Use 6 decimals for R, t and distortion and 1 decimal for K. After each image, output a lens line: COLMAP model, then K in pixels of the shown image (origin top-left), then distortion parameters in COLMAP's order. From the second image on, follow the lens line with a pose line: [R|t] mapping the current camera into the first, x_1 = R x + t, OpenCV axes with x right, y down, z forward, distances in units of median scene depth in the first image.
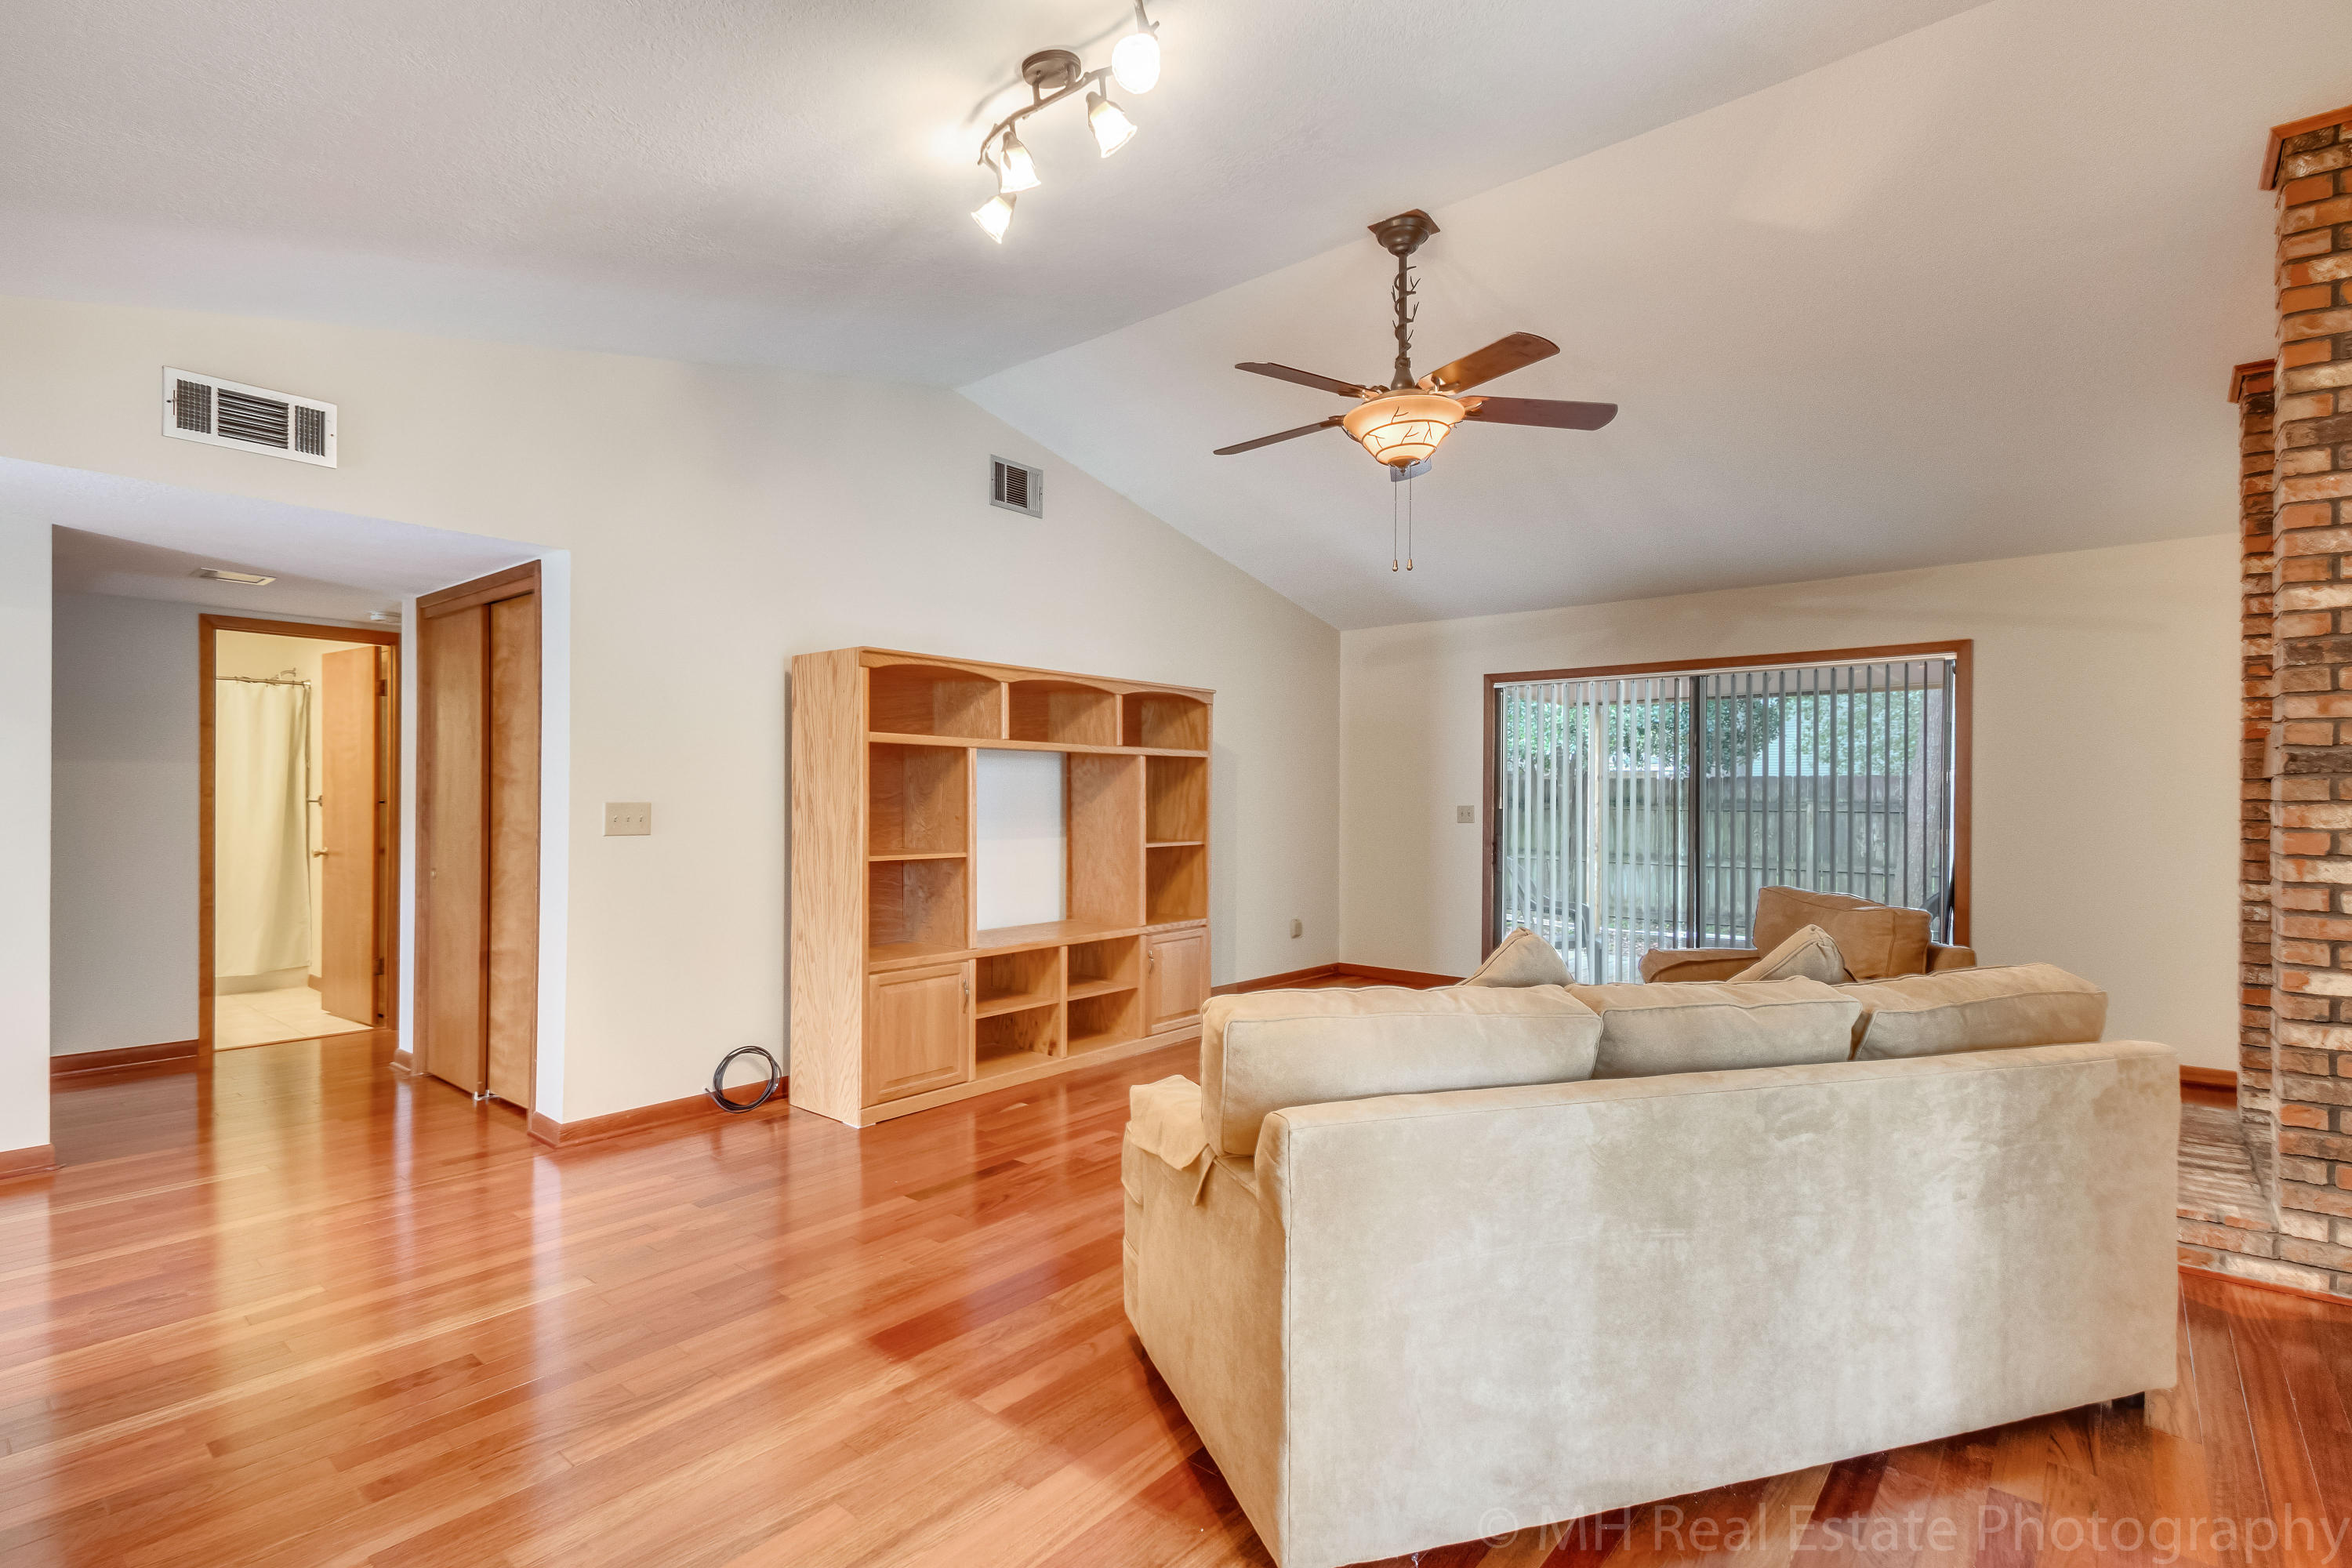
lens RADIAL K [[1128.1, 0, 1176.0], [0, 1128.1, 784.0], [0, 0, 1]] dist [0.000981, 0.000162]
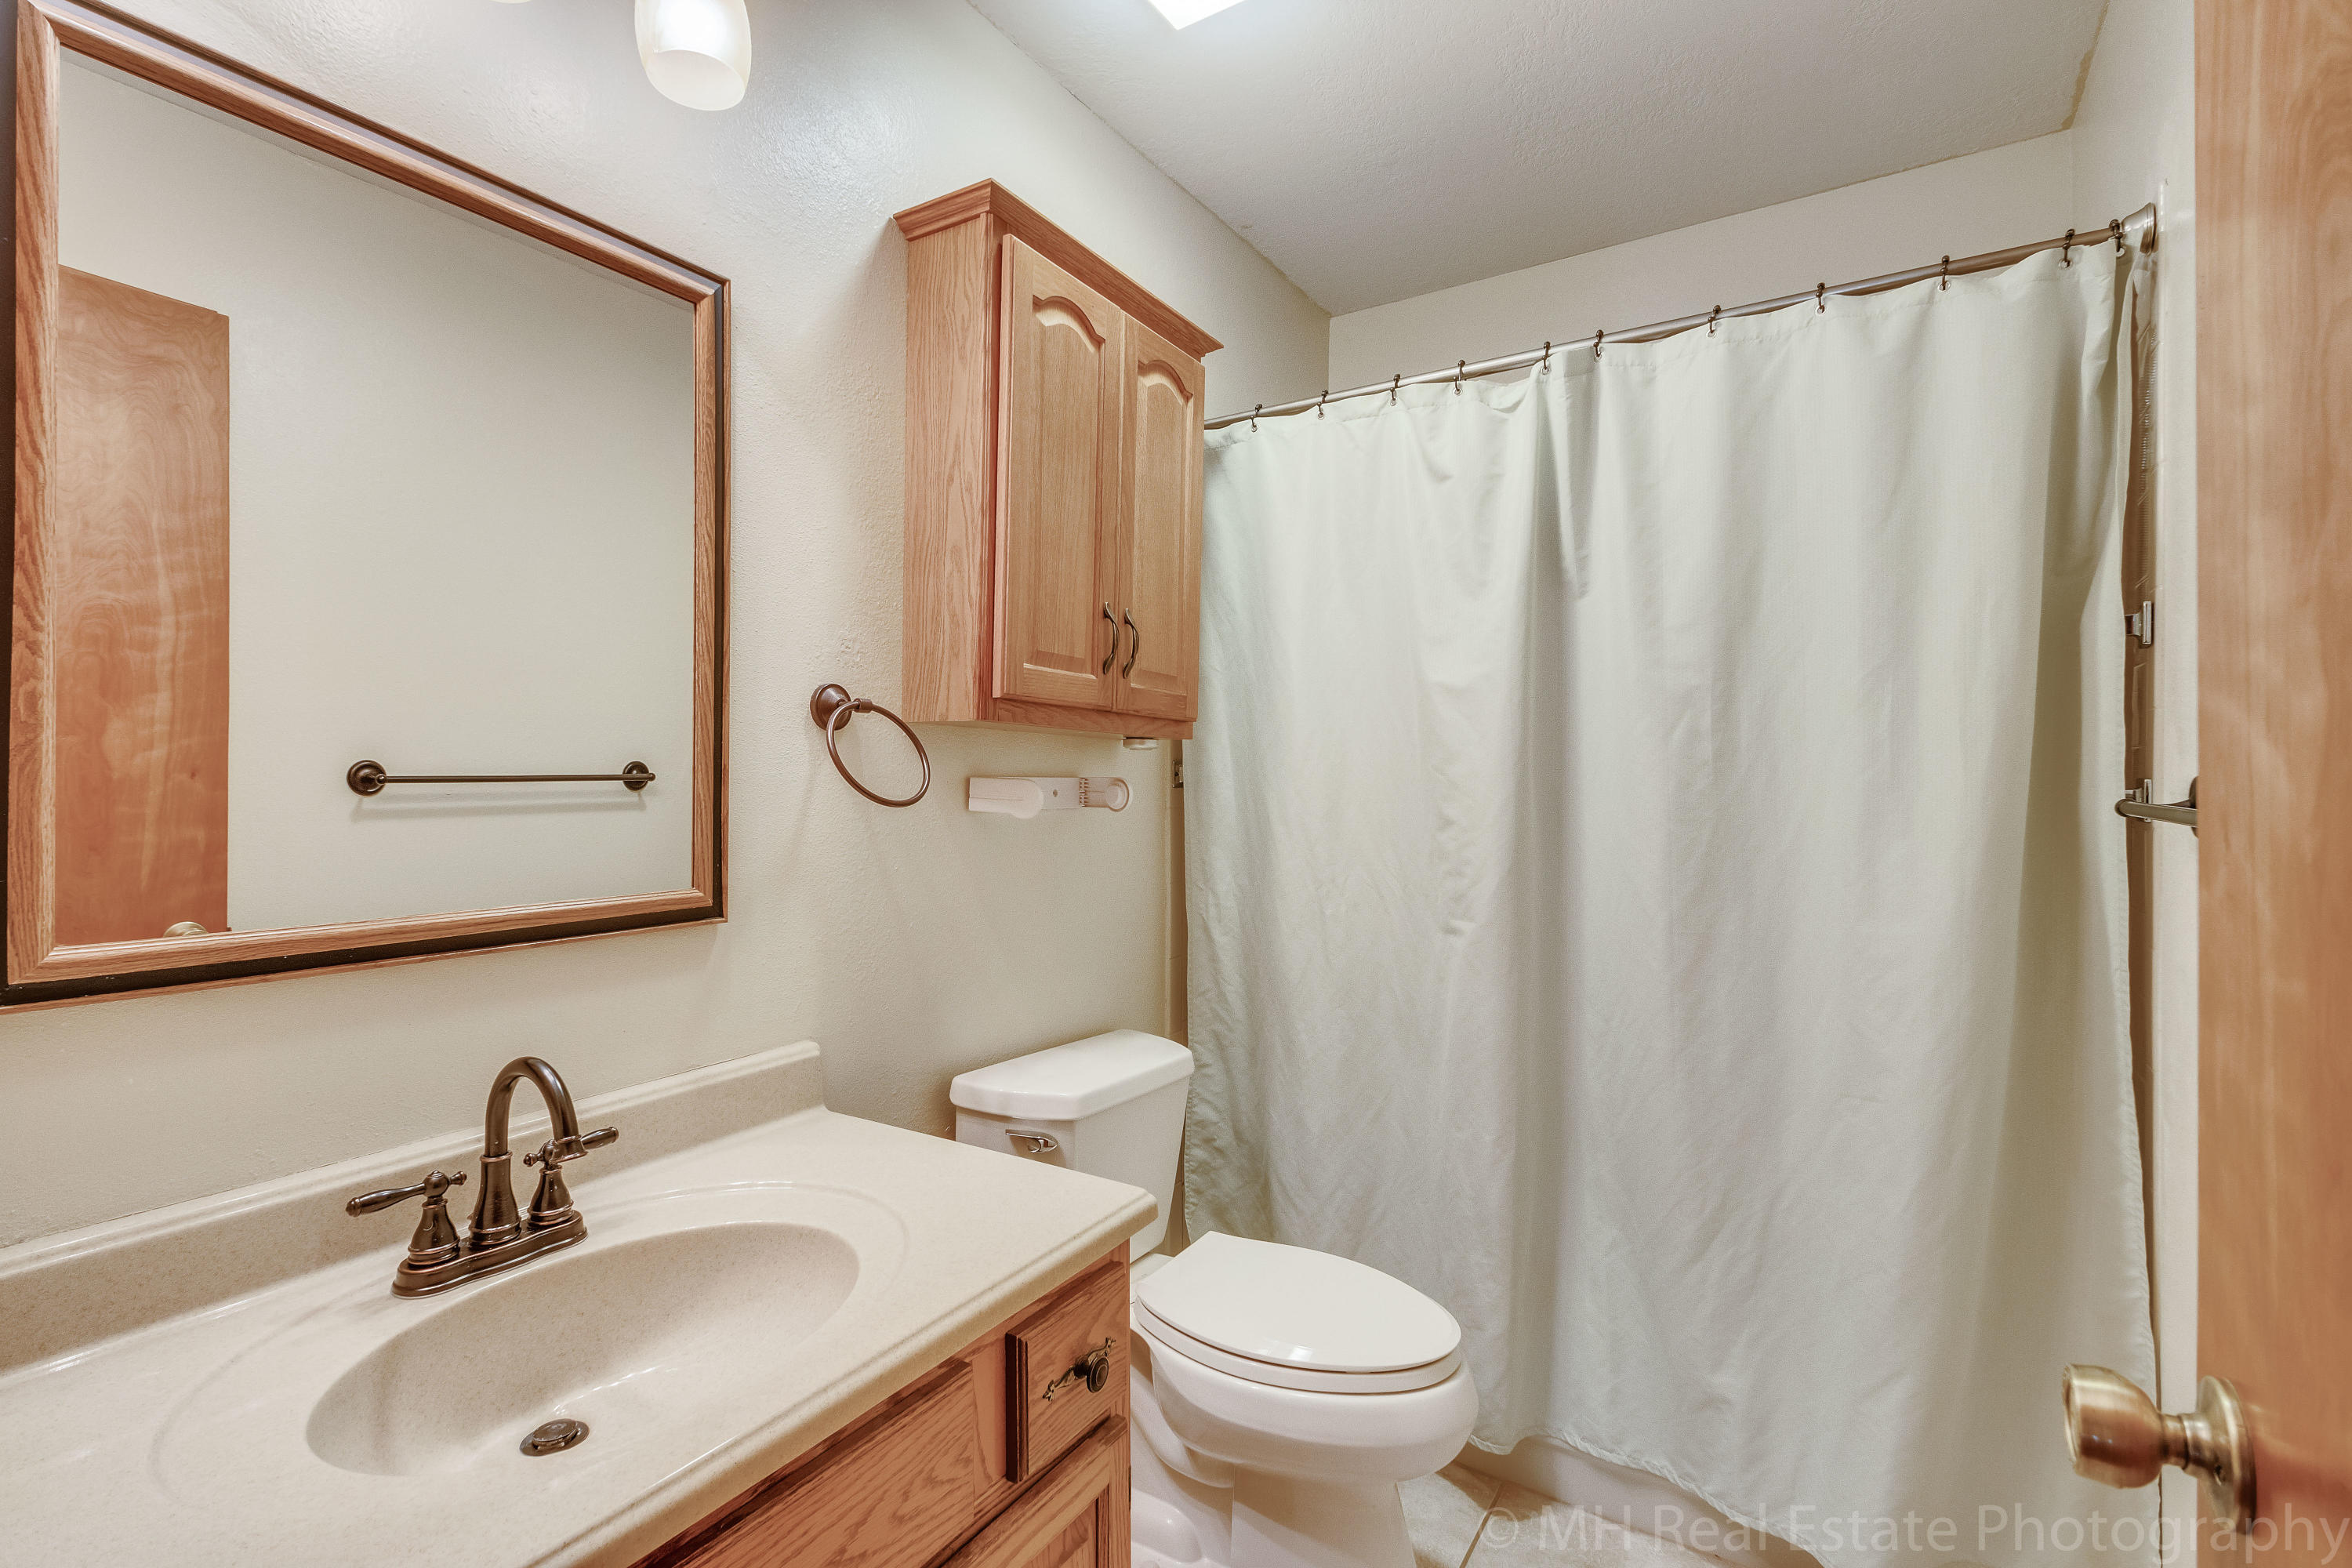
lens RADIAL K [[1128.1, 0, 1176.0], [0, 1128.1, 784.0], [0, 0, 1]] dist [0.000981, 0.000162]
pose [[0.169000, -0.005446, -0.985601, -0.617666], [-0.003557, 0.999975, -0.006136, 0.012634], [0.985610, 0.004542, 0.168976, 0.819866]]
